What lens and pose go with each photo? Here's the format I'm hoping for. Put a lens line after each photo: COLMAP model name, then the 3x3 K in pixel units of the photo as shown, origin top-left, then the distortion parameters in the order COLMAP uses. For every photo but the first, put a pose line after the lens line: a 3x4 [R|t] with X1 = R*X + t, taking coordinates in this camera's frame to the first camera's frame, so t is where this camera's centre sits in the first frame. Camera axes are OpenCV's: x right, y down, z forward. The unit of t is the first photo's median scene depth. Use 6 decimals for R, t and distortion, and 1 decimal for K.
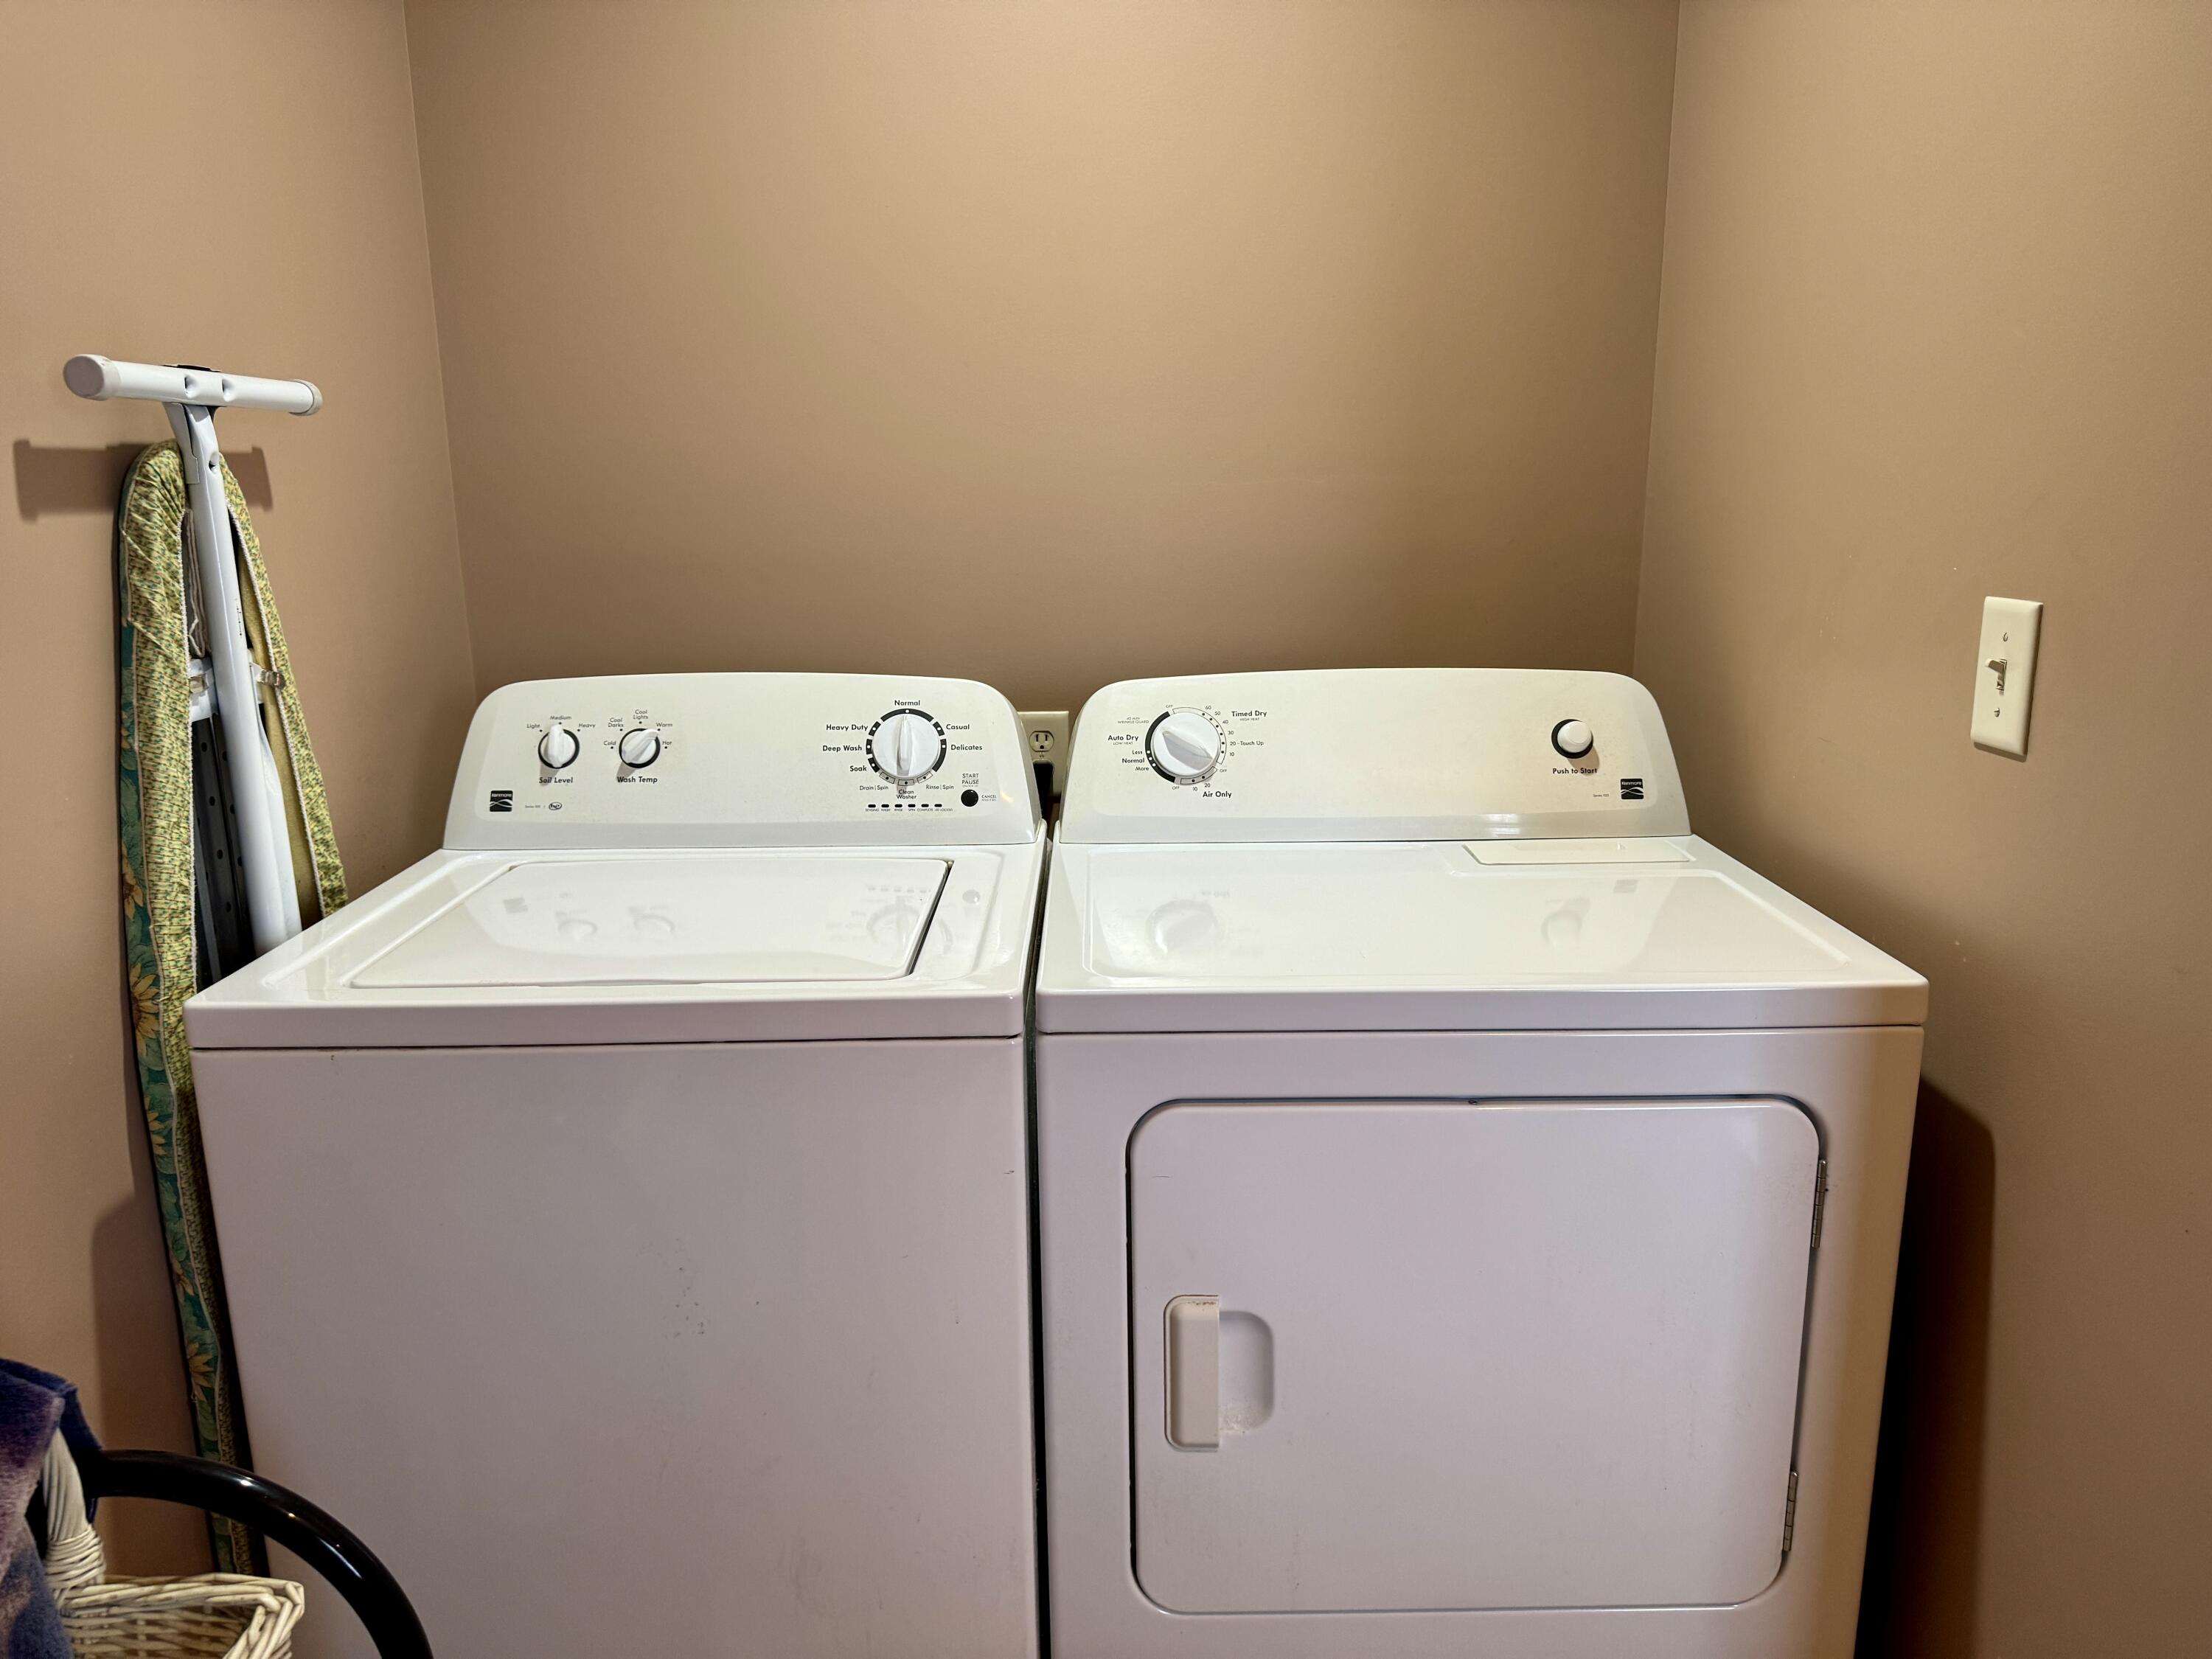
lens RADIAL K [[1548.9, 0, 1099.8], [0, 1548.9, 833.0], [0, 0, 1]] dist [0.069665, -0.101286]
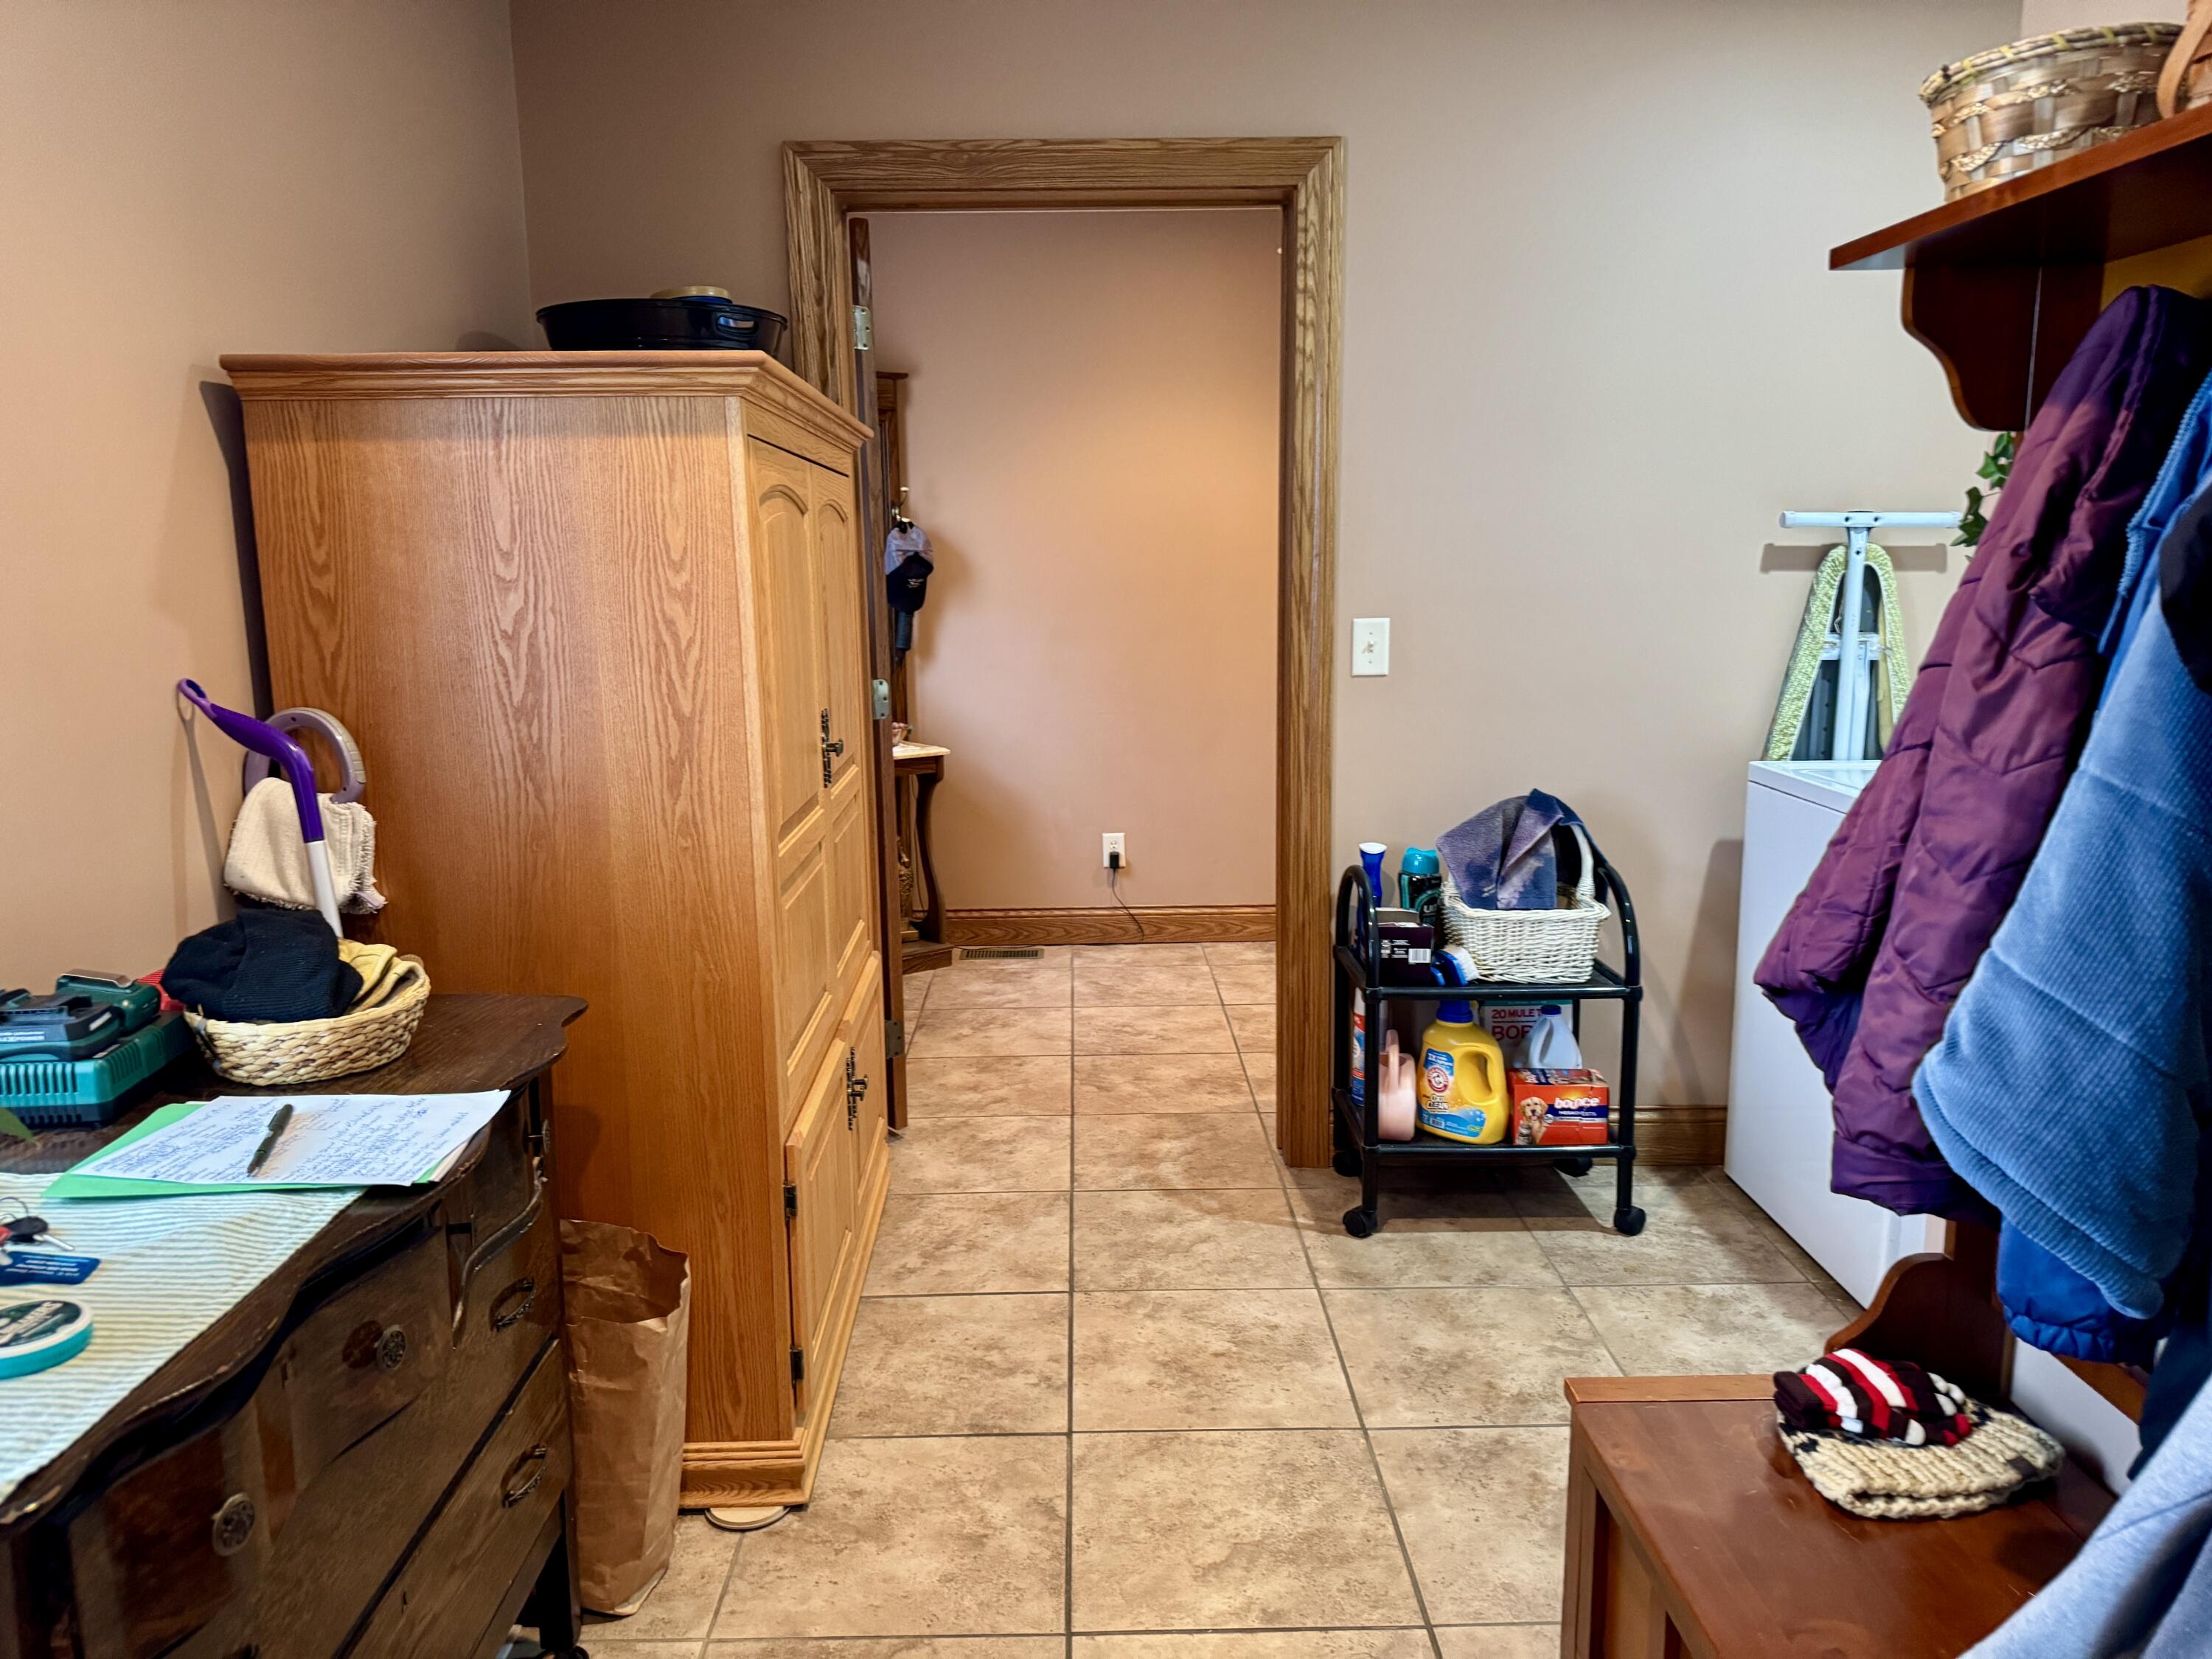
lens RADIAL K [[1548.9, 0, 1101.1], [0, 1548.9, 809.7], [0, 0, 1]] dist [0.069665, -0.101286]
pose [[-0.005066, 0.171828, -0.985114, 1.794214], [-0.217011, 0.961461, 0.168818, -0.015663], [0.976156, 0.214635, 0.032418, -0.094050]]
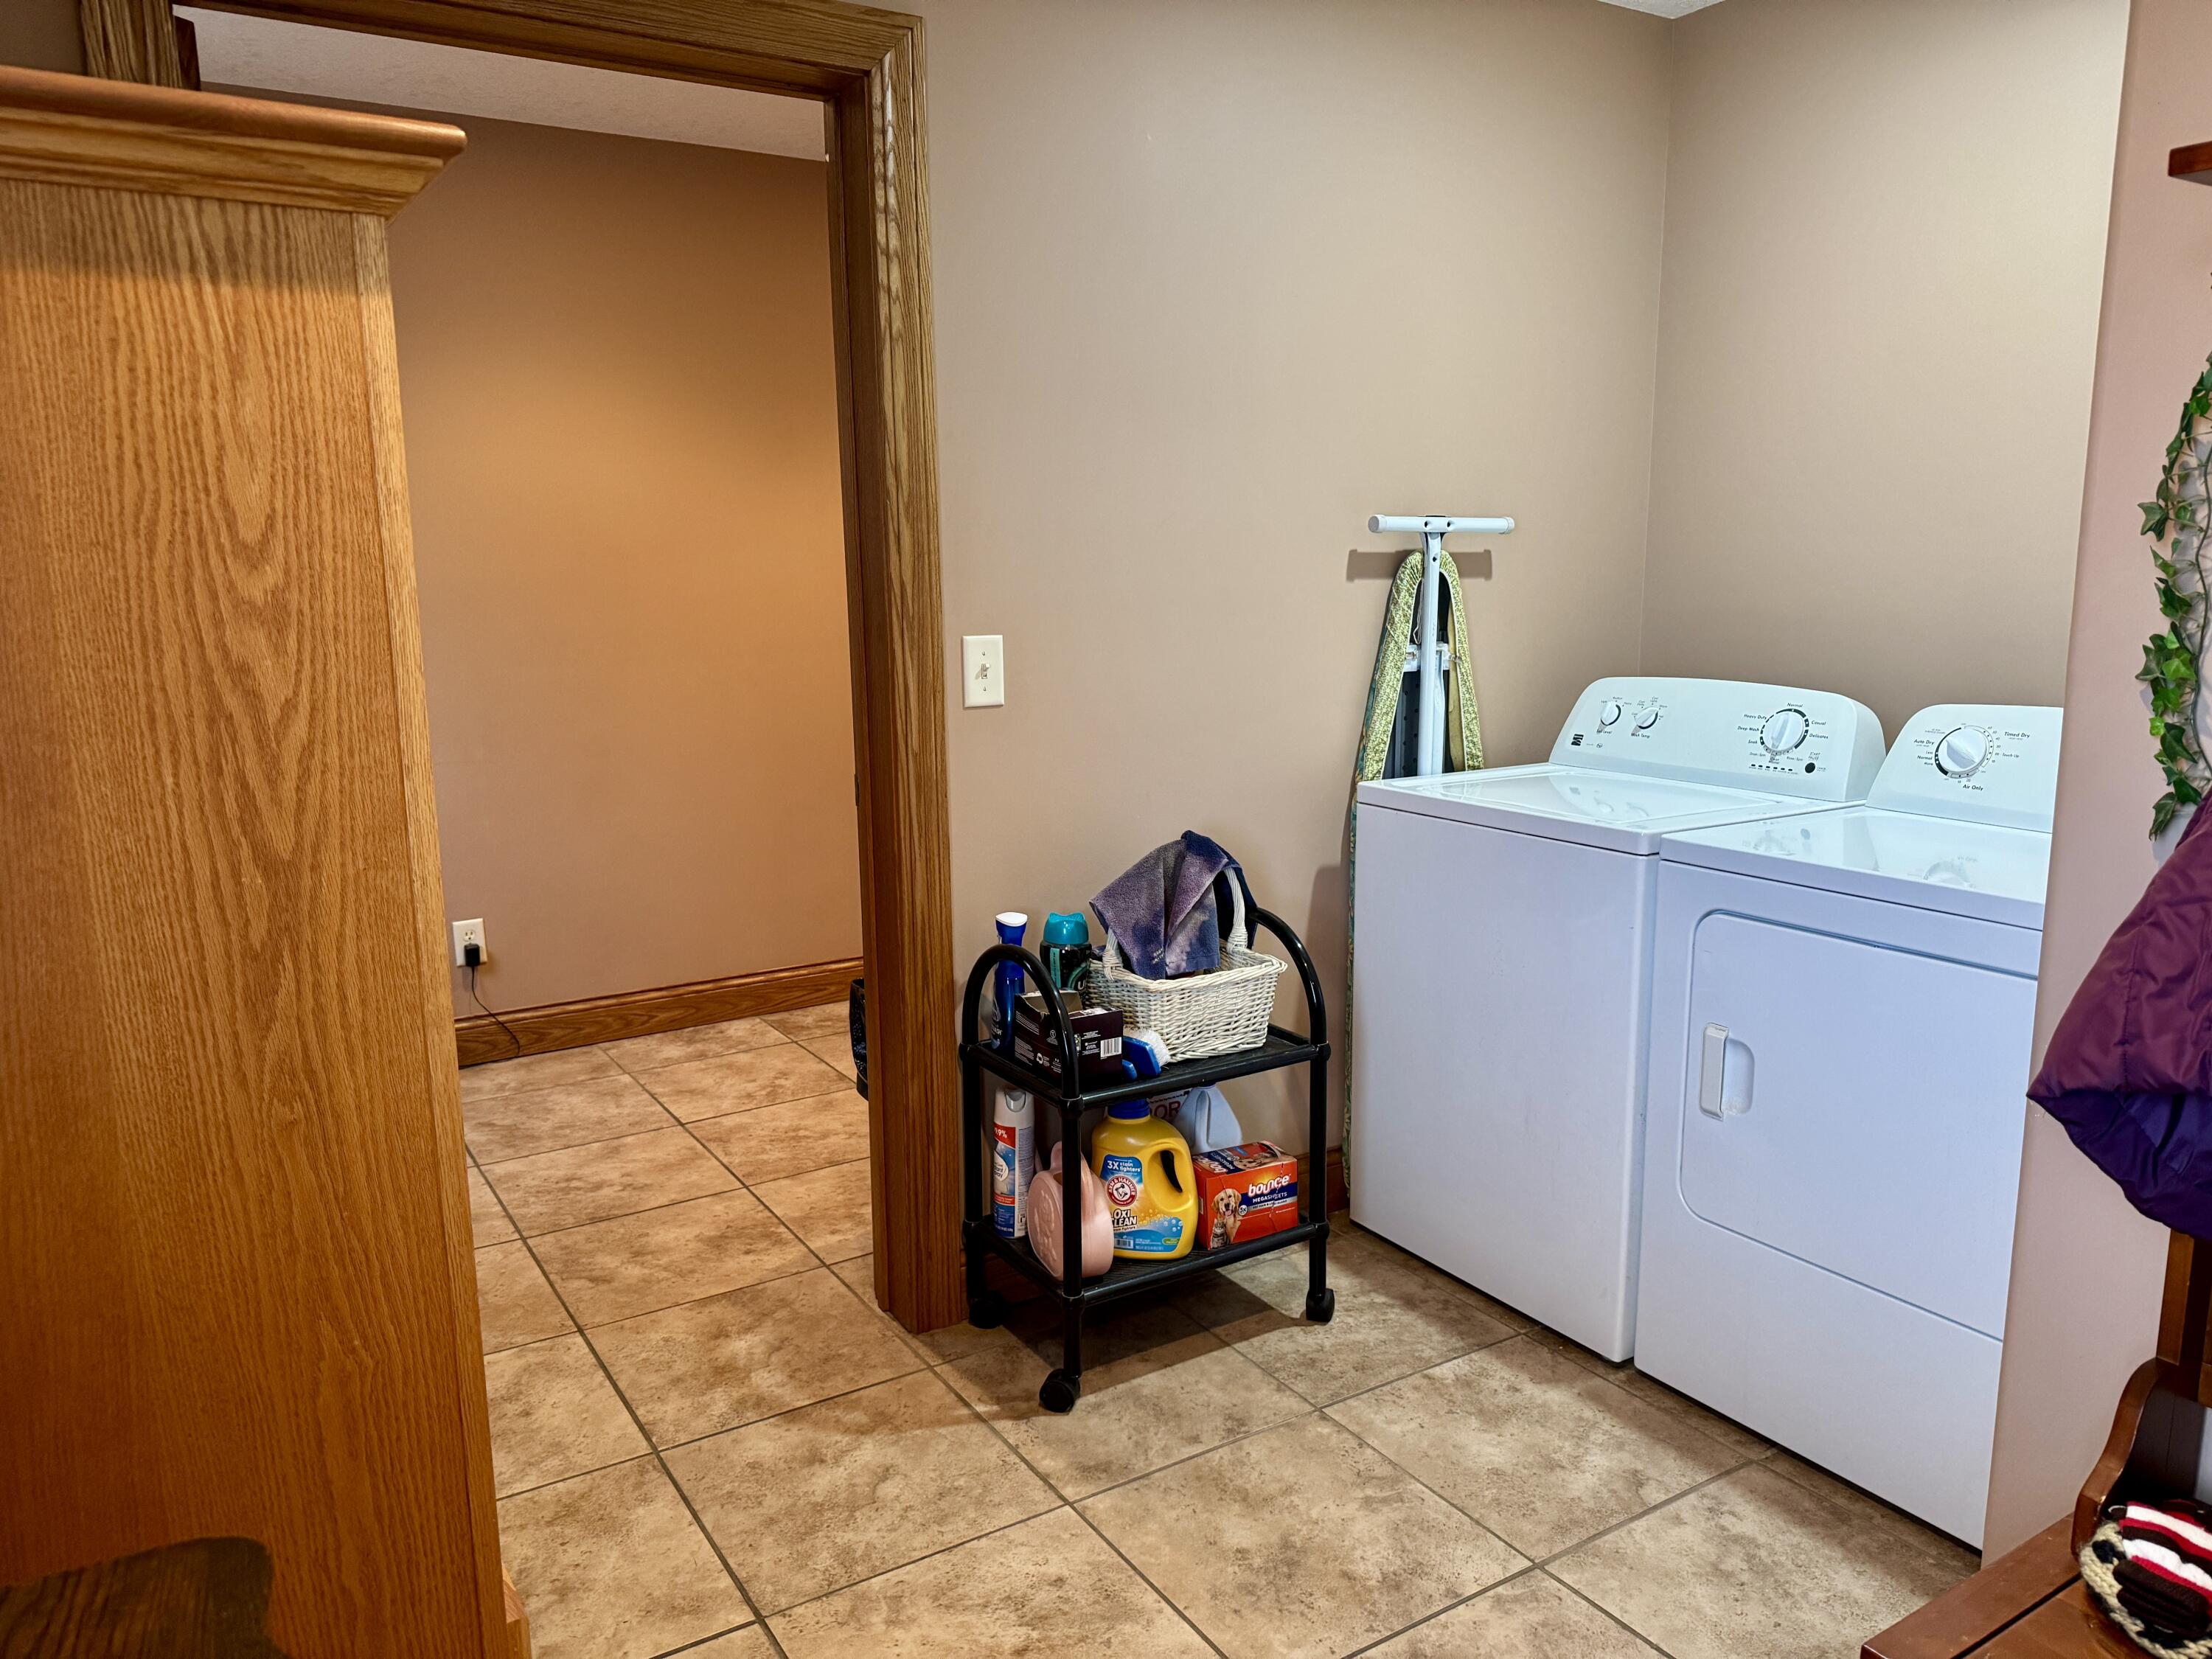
lens RADIAL K [[1548.9, 0, 1118.1], [0, 1548.9, 816.1], [0, 0, 1]] dist [0.069665, -0.101286]
pose [[0.528606, 0.145926, -0.836230, 1.115160], [-0.194284, 0.979762, 0.048160, 0.107854], [0.826335, 0.137008, 0.546260, -0.547430]]
